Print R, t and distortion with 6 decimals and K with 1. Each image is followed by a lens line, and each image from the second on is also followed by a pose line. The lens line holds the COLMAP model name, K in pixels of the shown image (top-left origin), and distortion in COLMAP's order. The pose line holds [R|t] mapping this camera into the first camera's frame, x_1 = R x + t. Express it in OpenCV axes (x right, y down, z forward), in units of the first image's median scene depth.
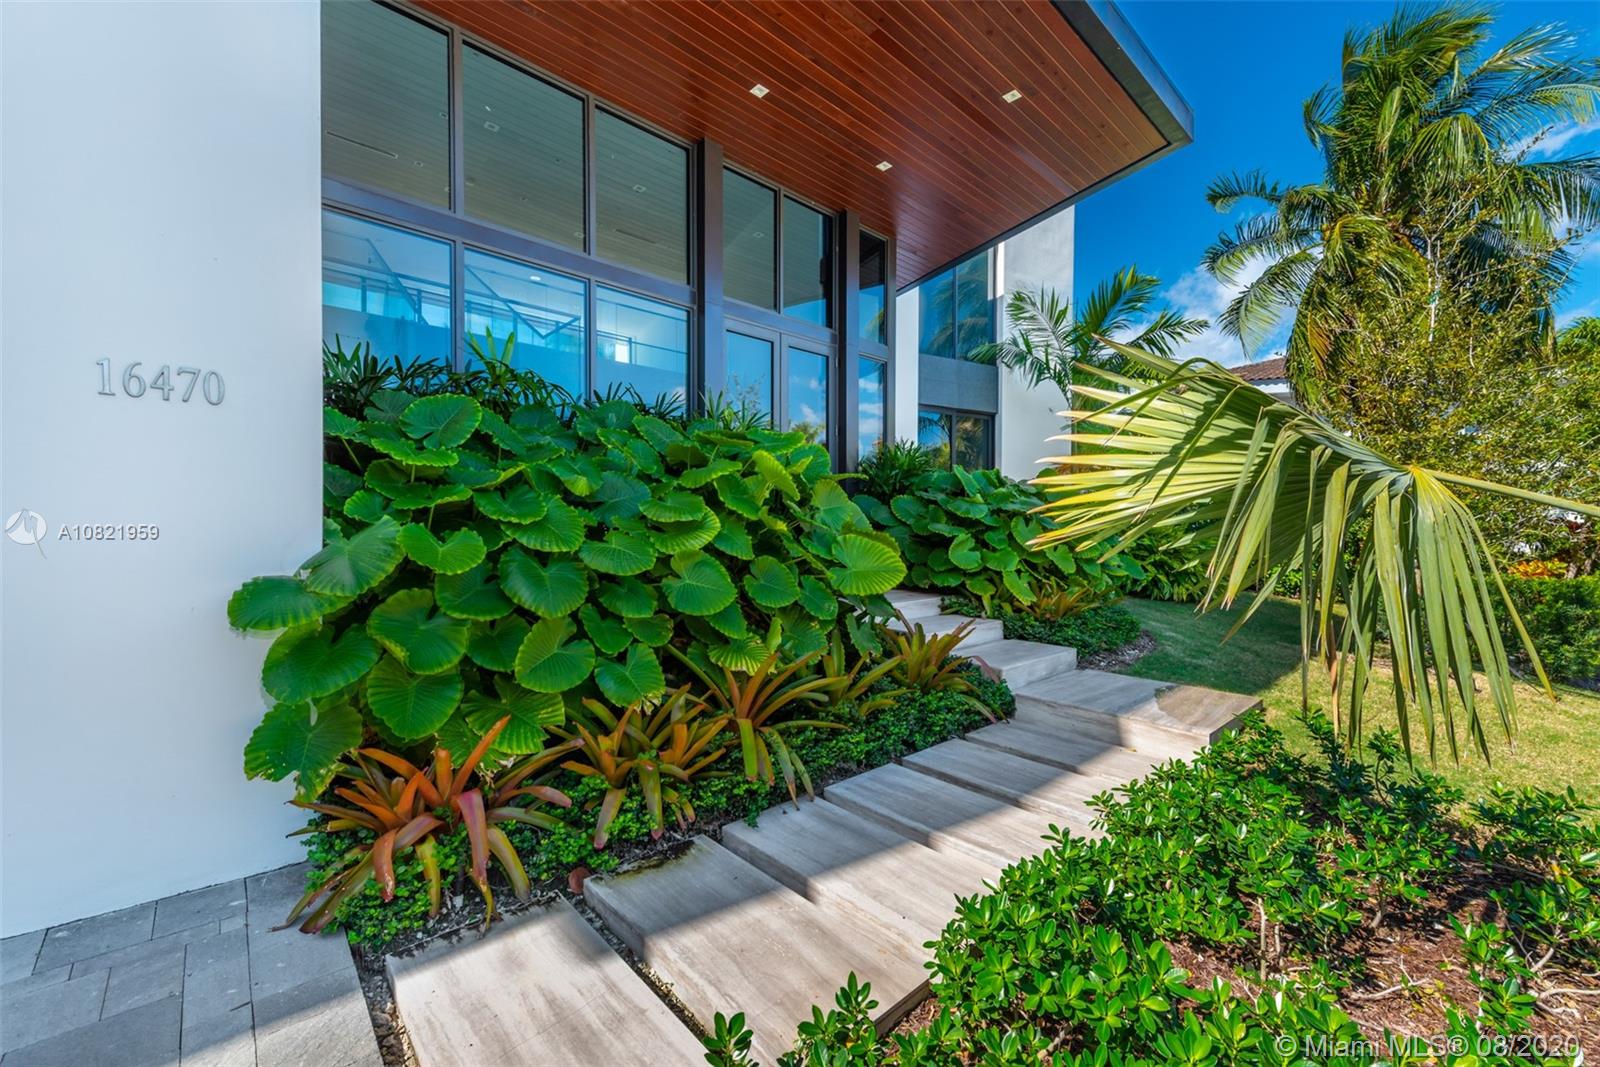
lens RADIAL K [[637.6, 0, 800.0], [0, 637.6, 533.5], [0, 0, 1]] dist [0.000365, 0.000015]
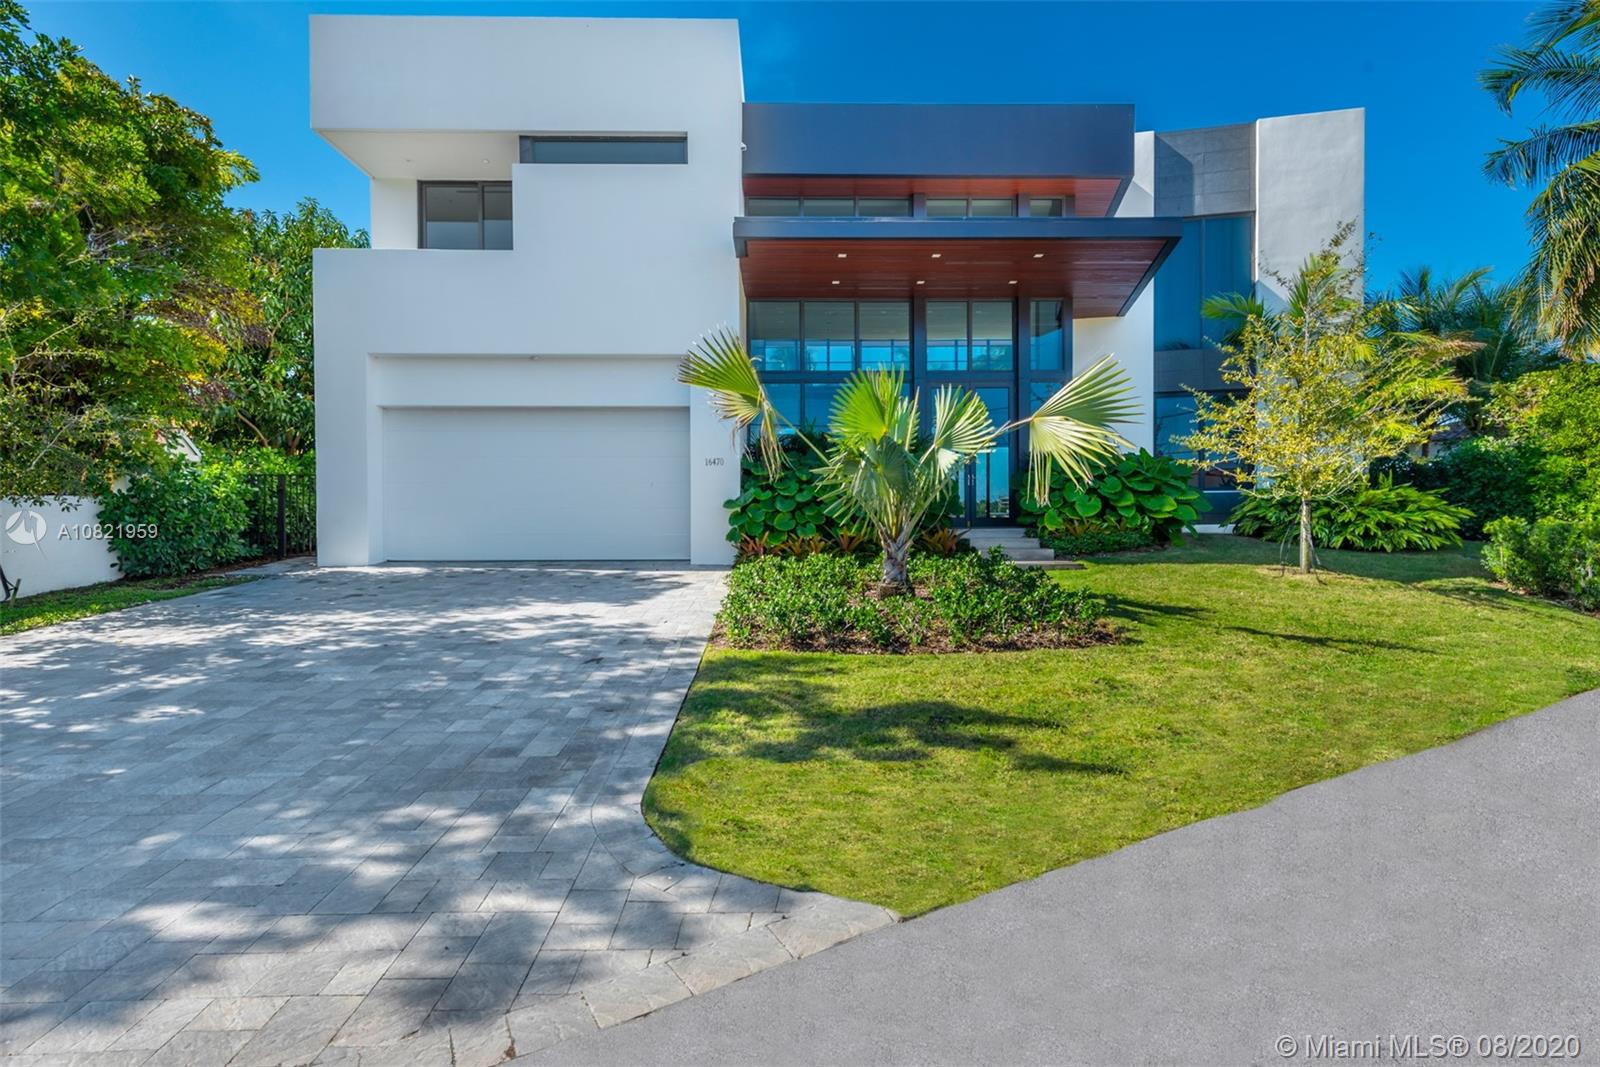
lens RADIAL K [[839.6, 0, 800.0], [0, 839.6, 533.5], [0, 0, 1]] dist [0.001169, 0.000370]
pose [[0.749825, 0.007559, -0.661593, 2.470770], [0.002628, 0.999893, 0.014403, 0.150842], [0.661631, -0.012539, 0.749725, -2.239006]]
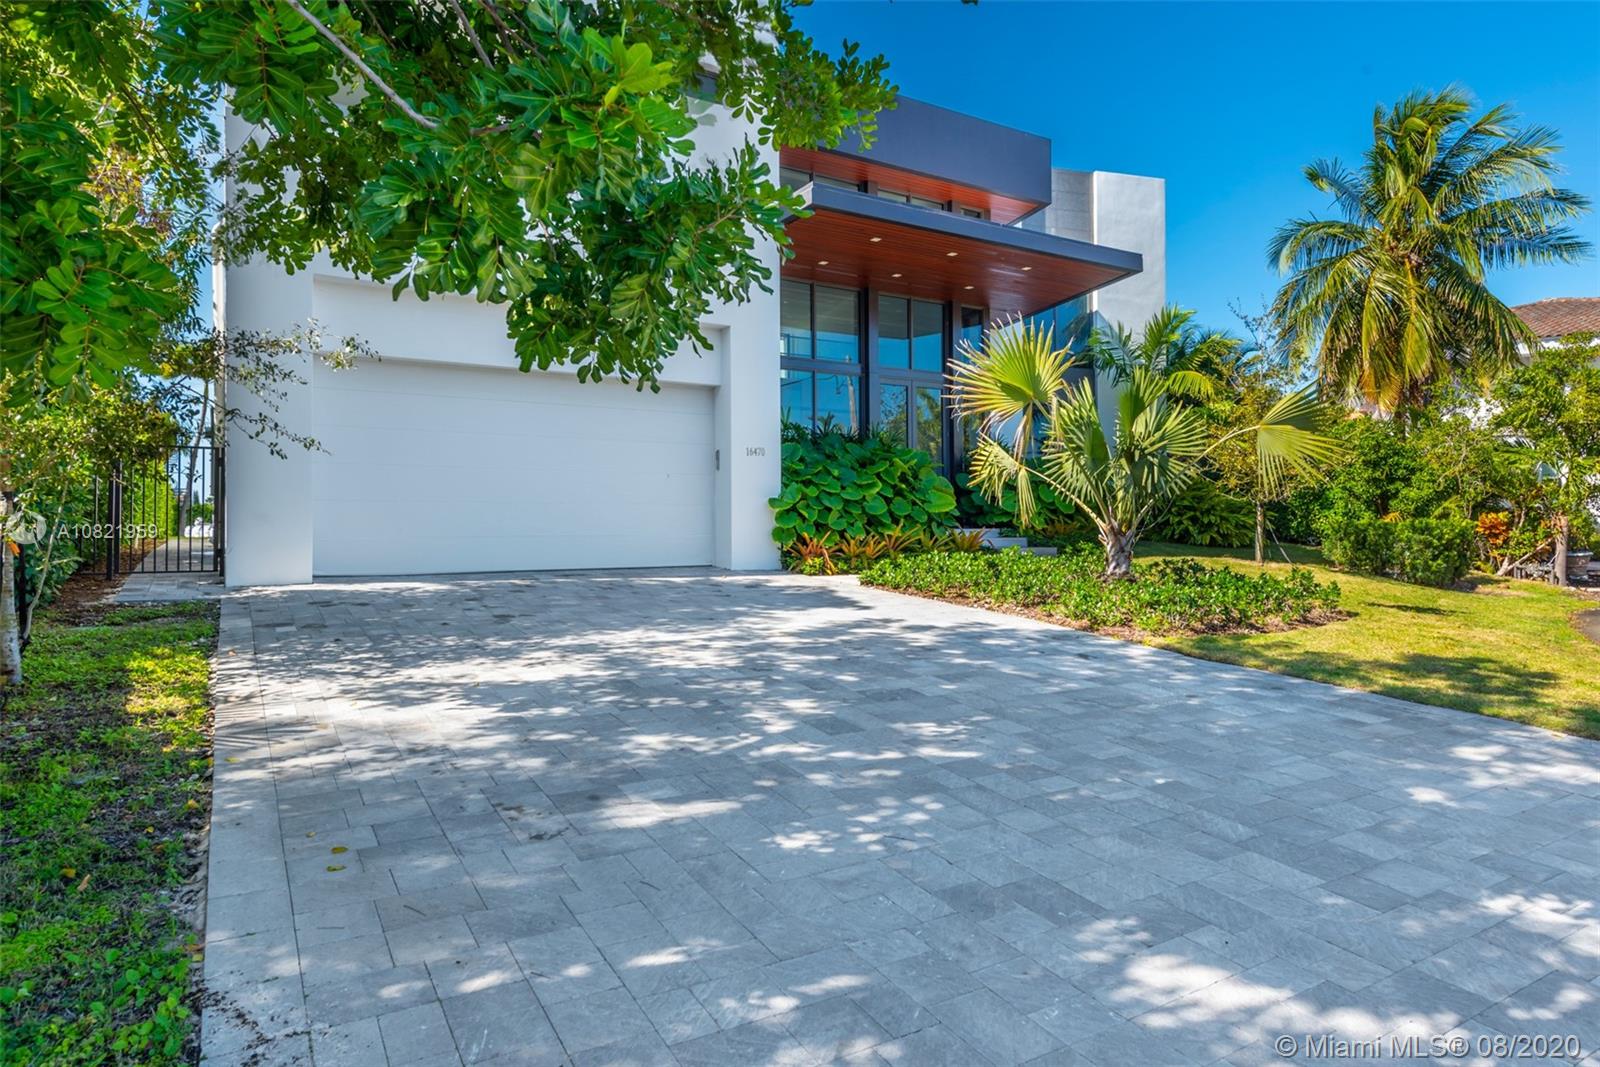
lens RADIAL K [[952.0, 0, 800.0], [0, 952.0, 533.5], [0, 0, 1]] dist [-0.001039, -0.000307]
pose [[0.980341, -0.008662, -0.197119, 0.372142], [0.008124, 0.999961, -0.003535, 0.224244], [0.197142, 0.001864, 0.980373, -3.406178]]
